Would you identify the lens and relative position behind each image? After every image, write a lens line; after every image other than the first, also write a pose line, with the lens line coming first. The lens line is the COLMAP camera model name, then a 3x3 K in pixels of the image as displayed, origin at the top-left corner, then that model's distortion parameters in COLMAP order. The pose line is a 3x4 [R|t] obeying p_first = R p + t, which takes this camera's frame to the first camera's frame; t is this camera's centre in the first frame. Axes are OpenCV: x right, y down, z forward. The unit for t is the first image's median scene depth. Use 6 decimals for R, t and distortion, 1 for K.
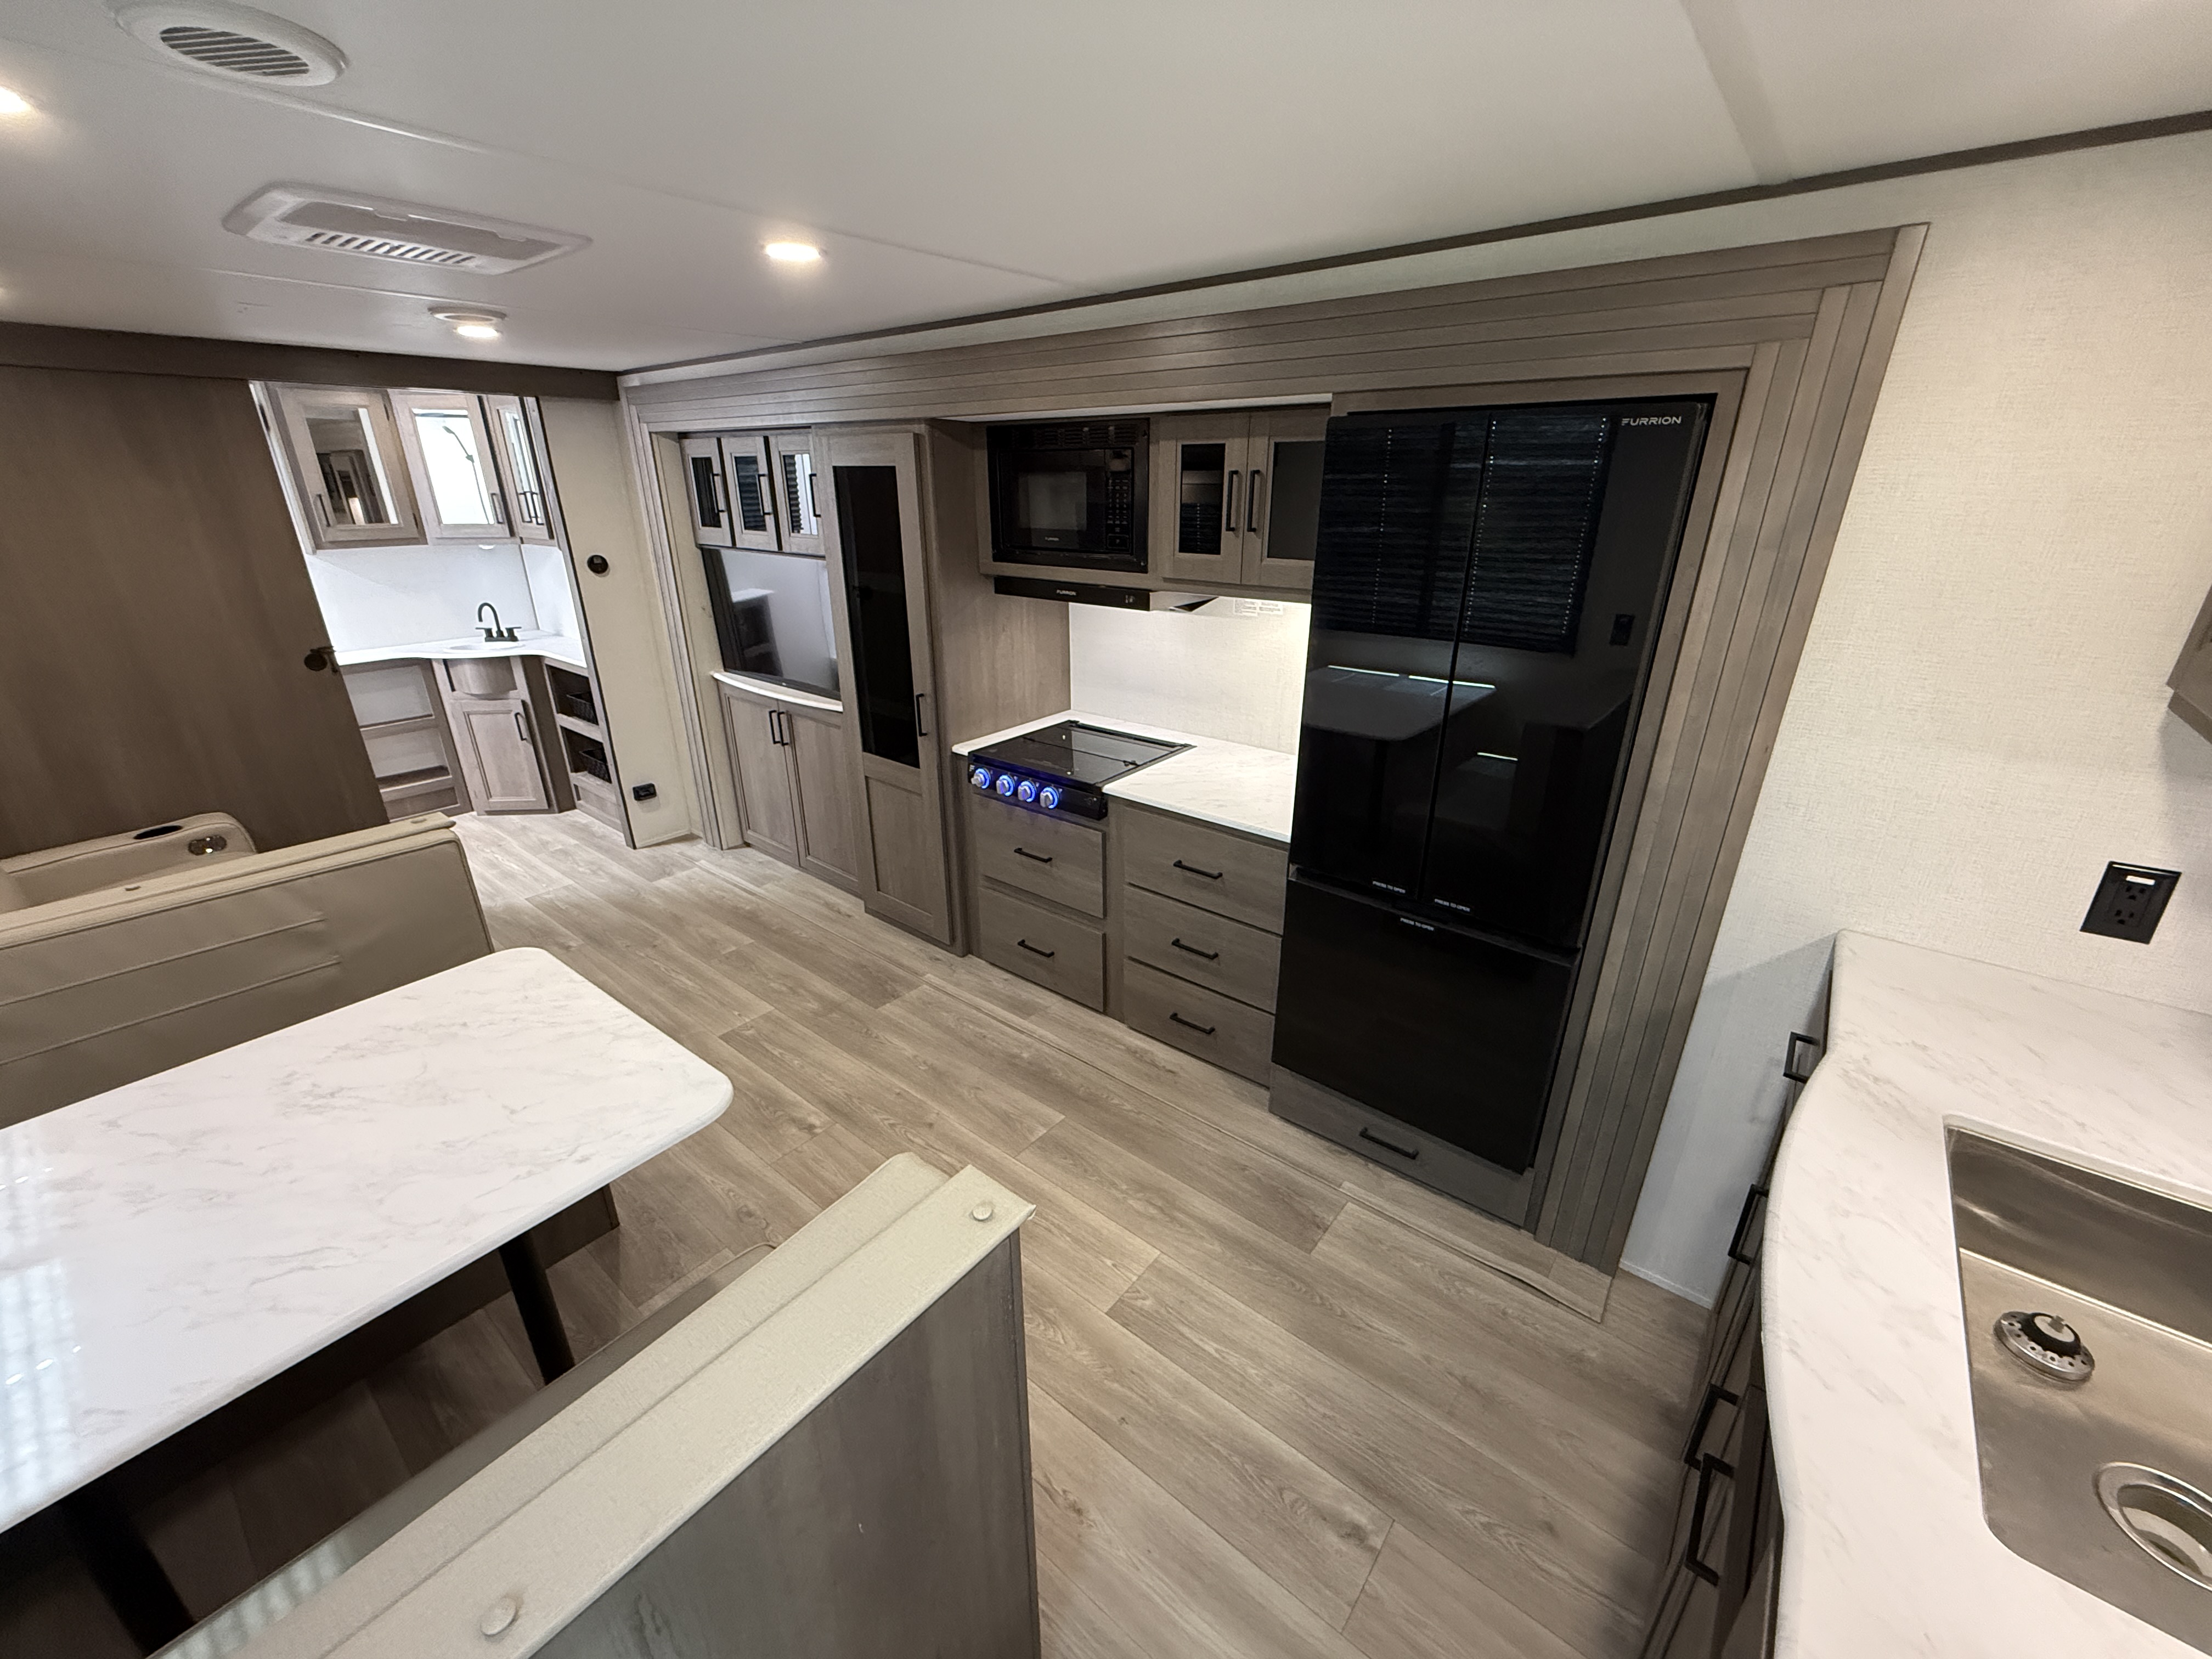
lens RADIAL K [[886.0, 0, 1099.2], [0, 886.0, 828.3], [0, 0, 1]] dist [-0.000299, 0.000184]
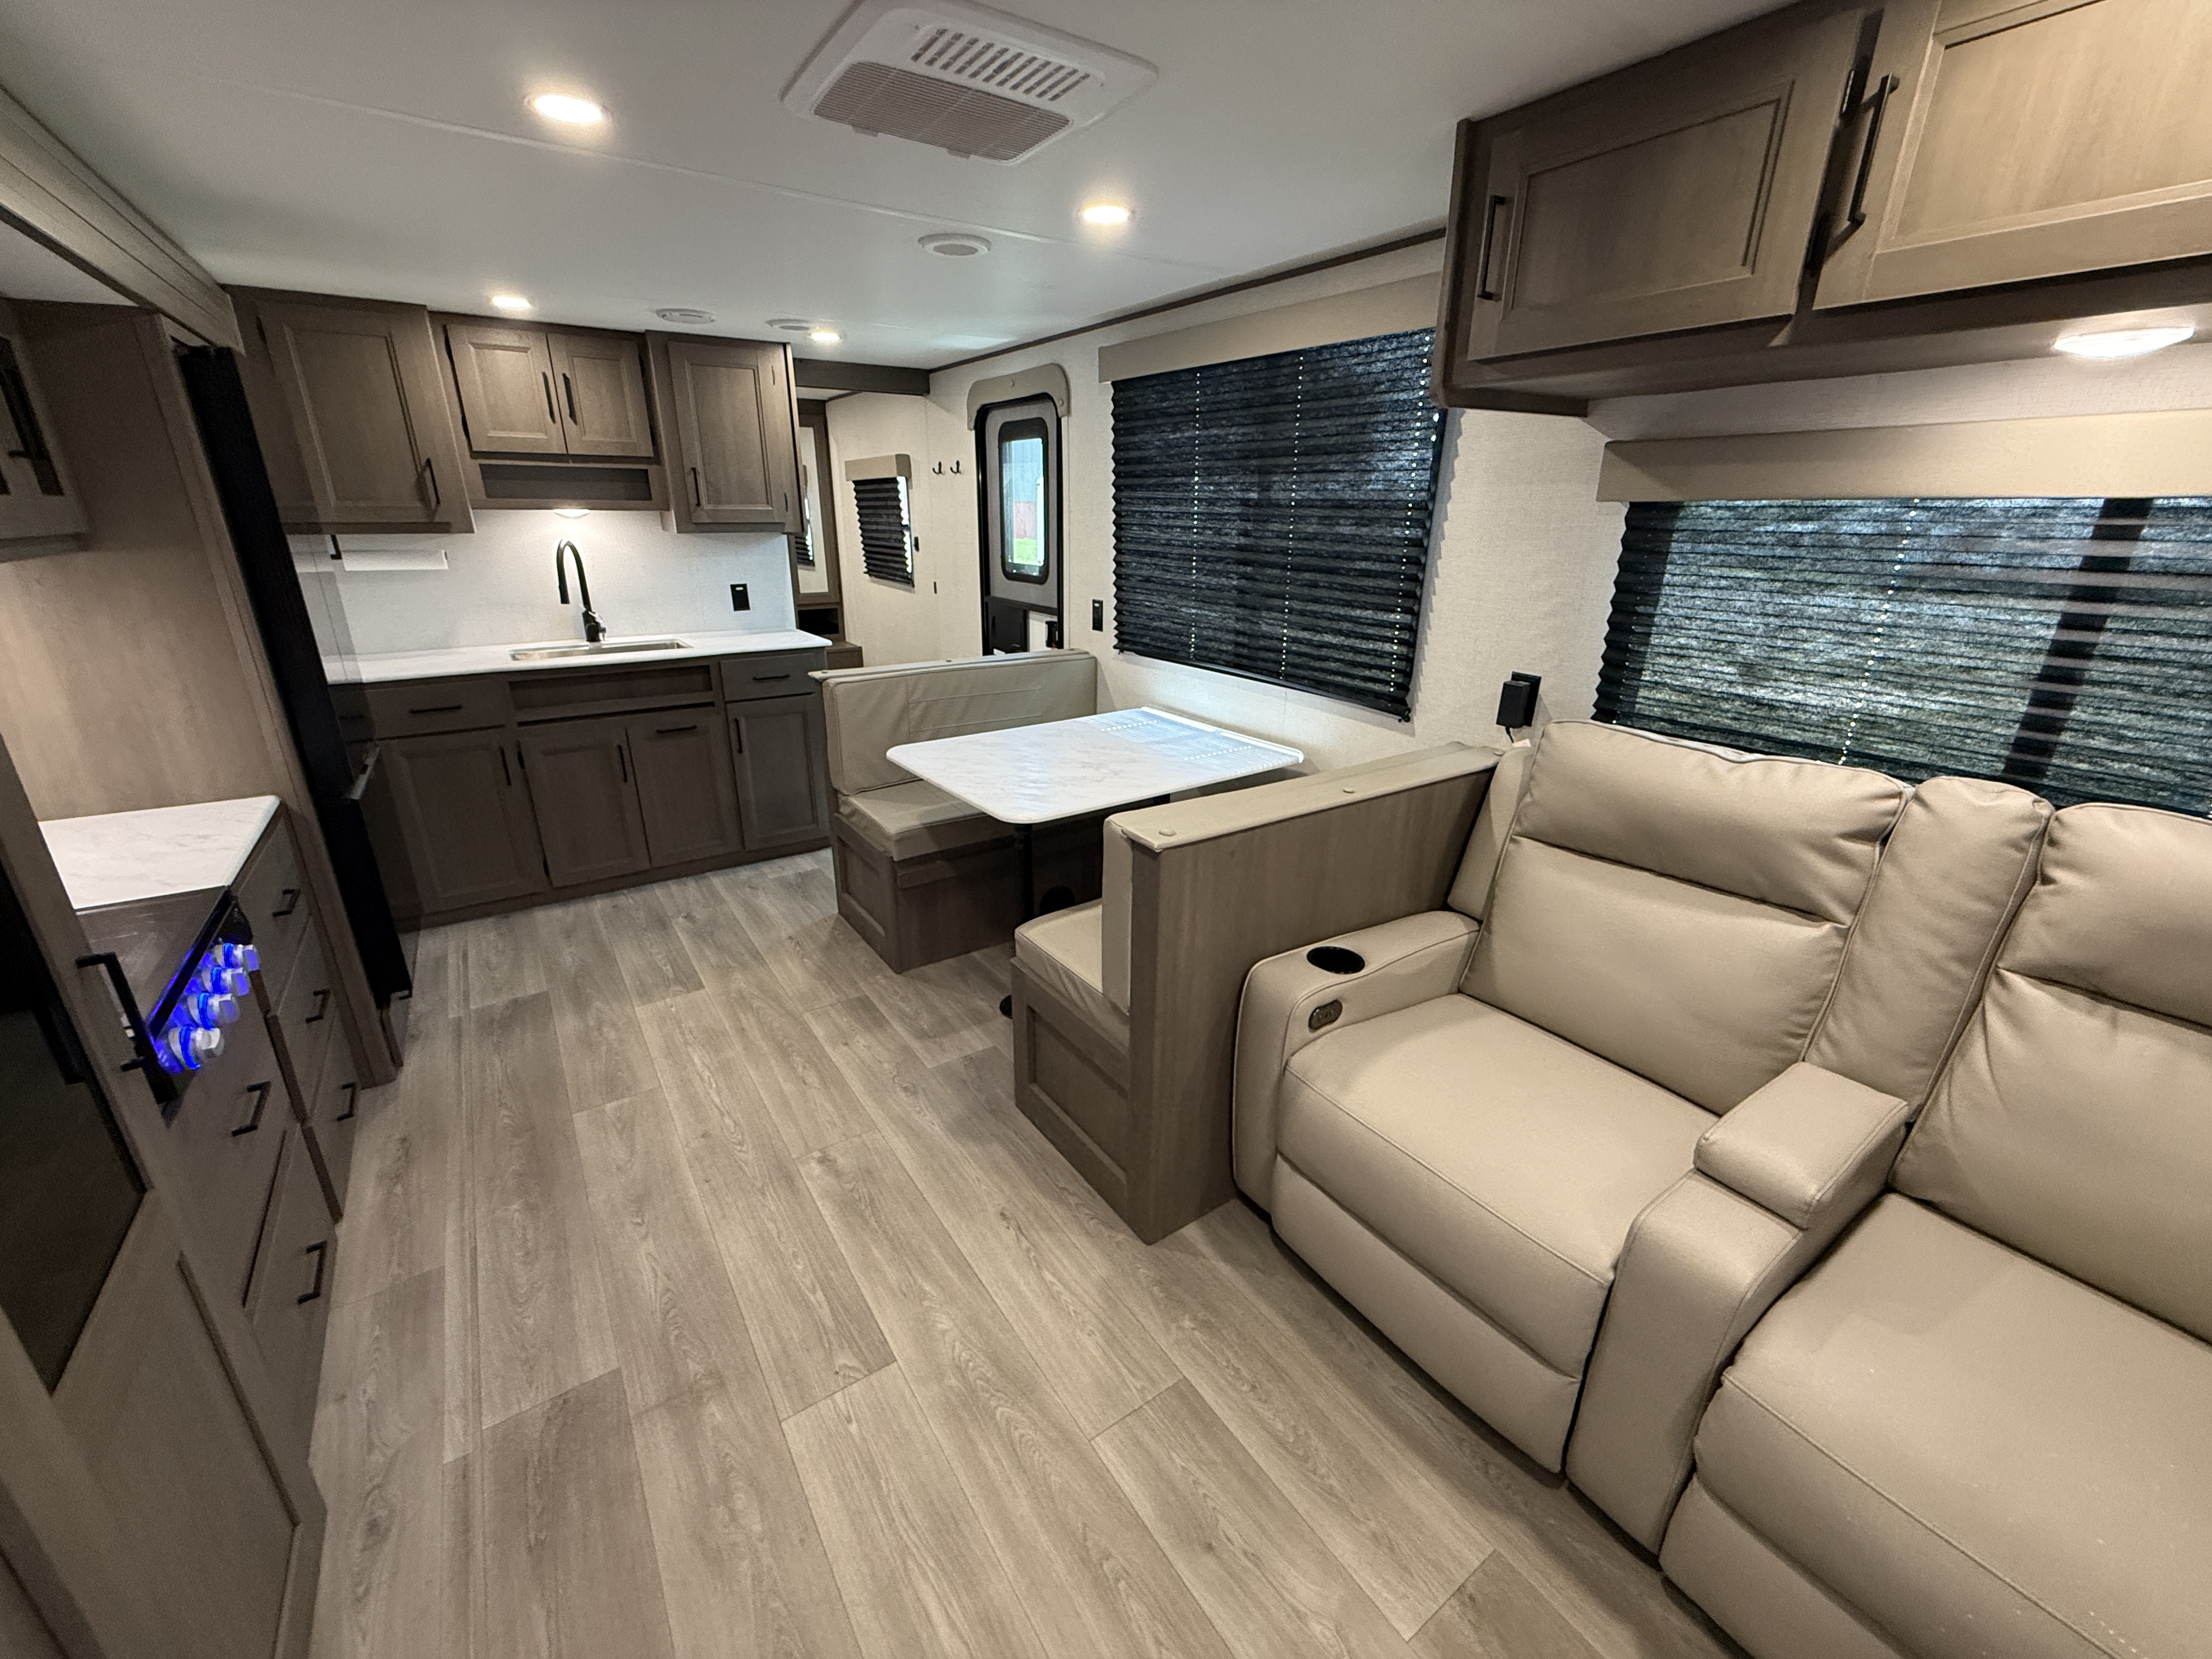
lens RADIAL K [[886.0, 0, 1099.2], [0, 886.0, 828.3], [0, 0, 1]] dist [-0.000299, 0.000184]
pose [[-0.959168, -0.101961, 0.263820, -0.663918], [0.098430, 0.754123, 0.649315, -0.375761], [-0.265158, 0.648770, -0.713294, 1.137245]]
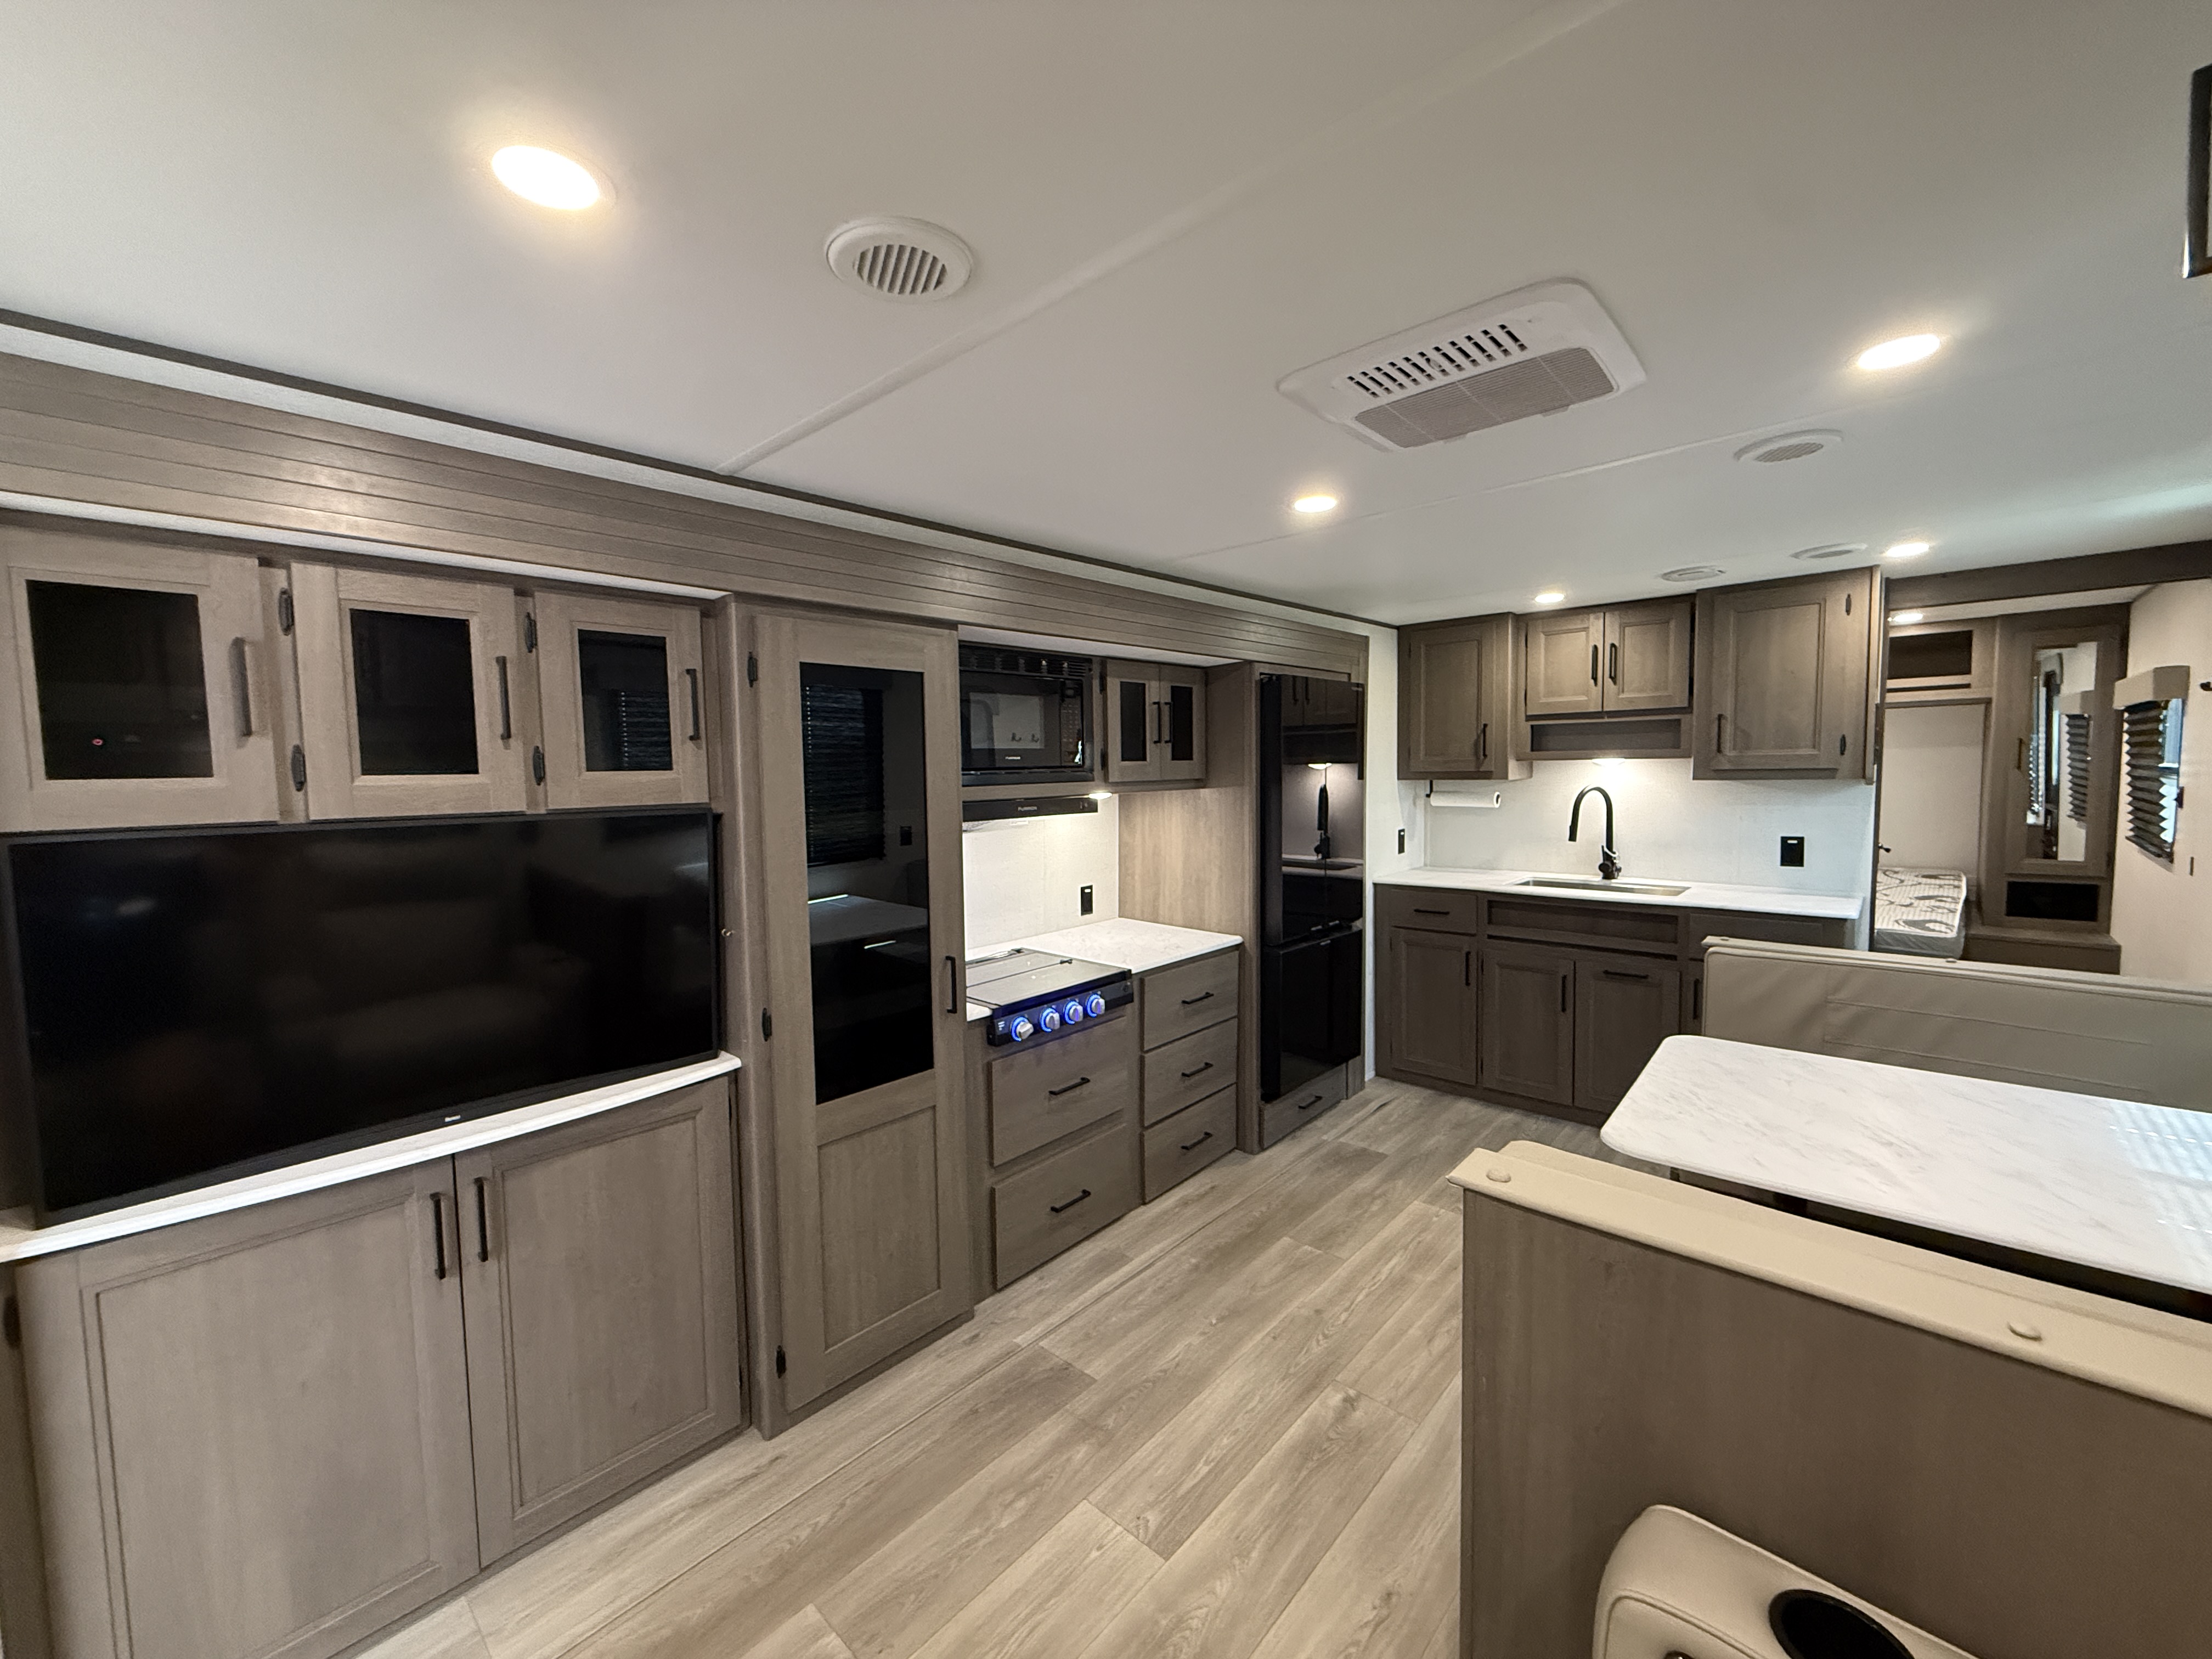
lens RADIAL K [[880.6, 0, 1097.6], [0, 880.6, 832.3], [0, 0, 1]] dist [-0.001254, 0.000282]
pose [[0.060532, -0.074933, 0.995350, -0.956300], [0.389623, 0.919847, 0.045554, -0.240593], [-0.918983, 0.385053, 0.084876, 0.801946]]
